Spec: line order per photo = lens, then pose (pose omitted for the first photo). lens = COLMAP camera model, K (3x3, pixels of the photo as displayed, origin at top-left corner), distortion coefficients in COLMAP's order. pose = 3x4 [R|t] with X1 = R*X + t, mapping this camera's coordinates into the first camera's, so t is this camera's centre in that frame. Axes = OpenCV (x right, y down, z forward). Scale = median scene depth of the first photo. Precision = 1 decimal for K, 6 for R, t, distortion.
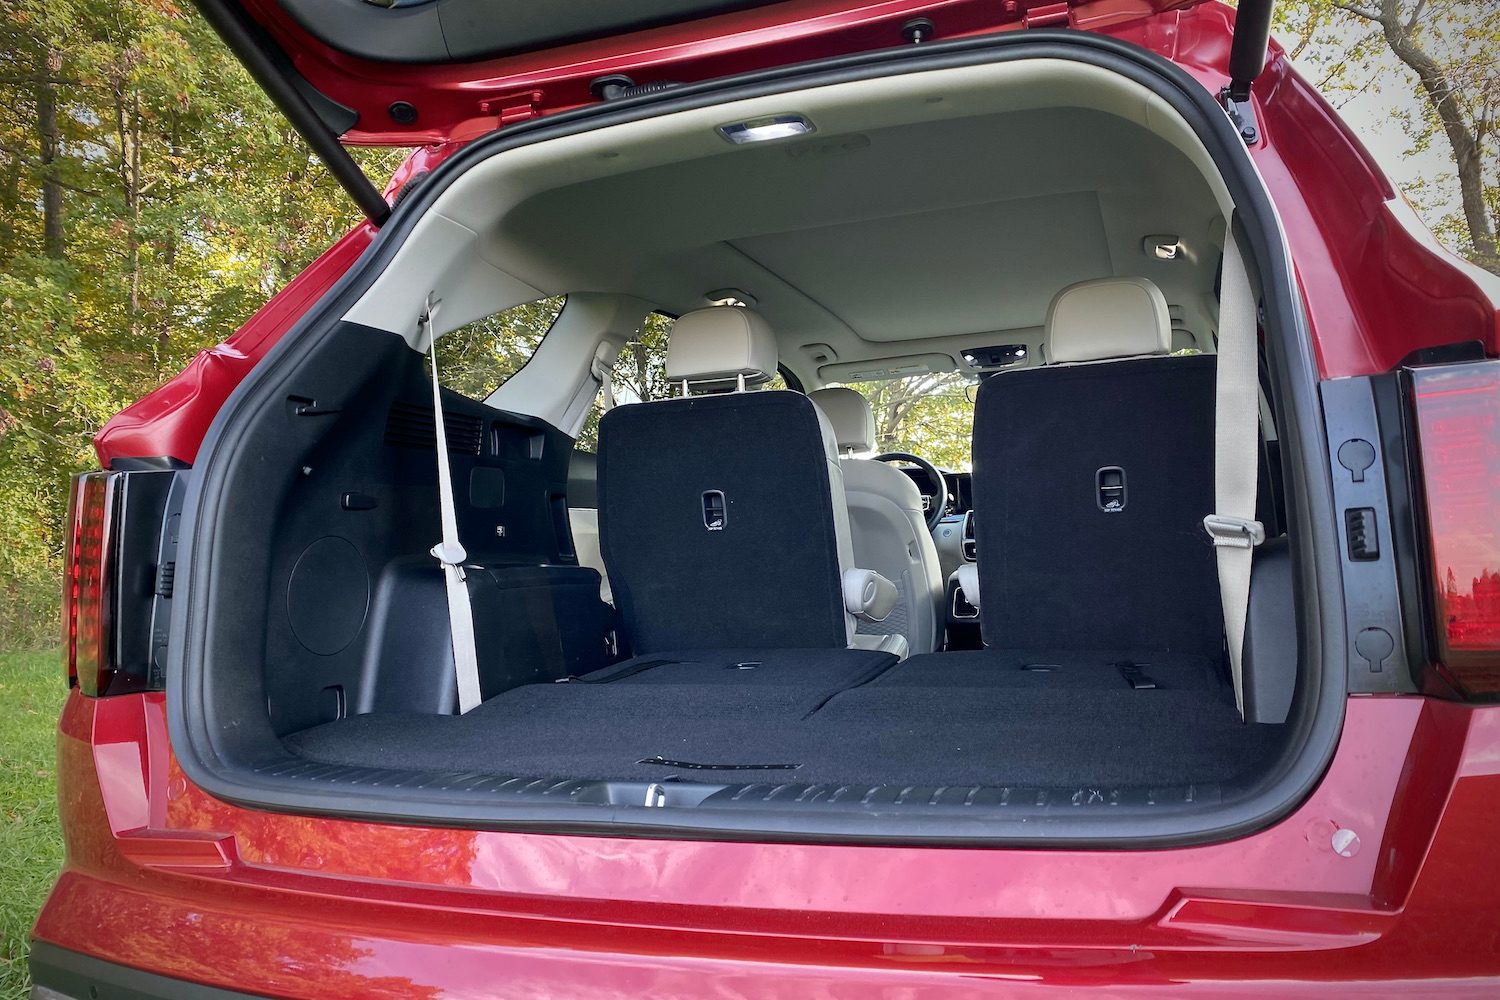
lens RADIAL K [[1146.5, 0, 744.8], [0, 1146.5, 500.5], [0, 0, 1]] dist [0.003251, -0.009227]
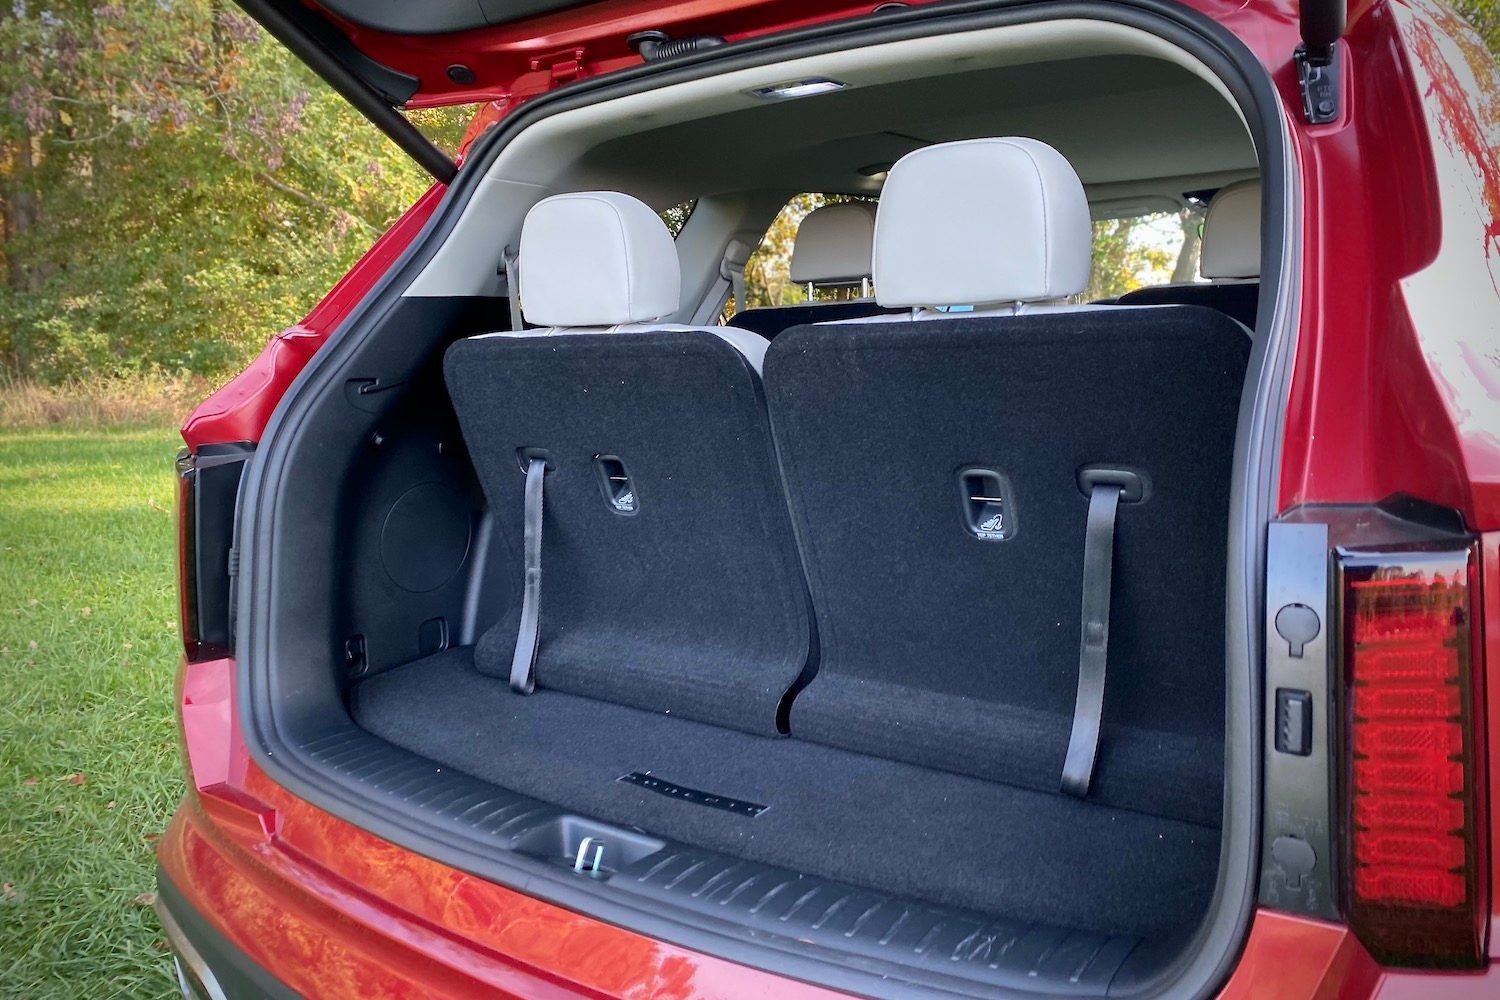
lens RADIAL K [[1146.5, 0, 742.2], [0, 1146.5, 407.1], [0, 0, 1]] dist [0.003251, -0.009227]
pose [[0.961105, 0.024591, -0.275088, 0.220450], [0.013044, 0.990875, 0.134152, -0.182197], [0.275877, -0.132522, 0.952014, 0.076465]]
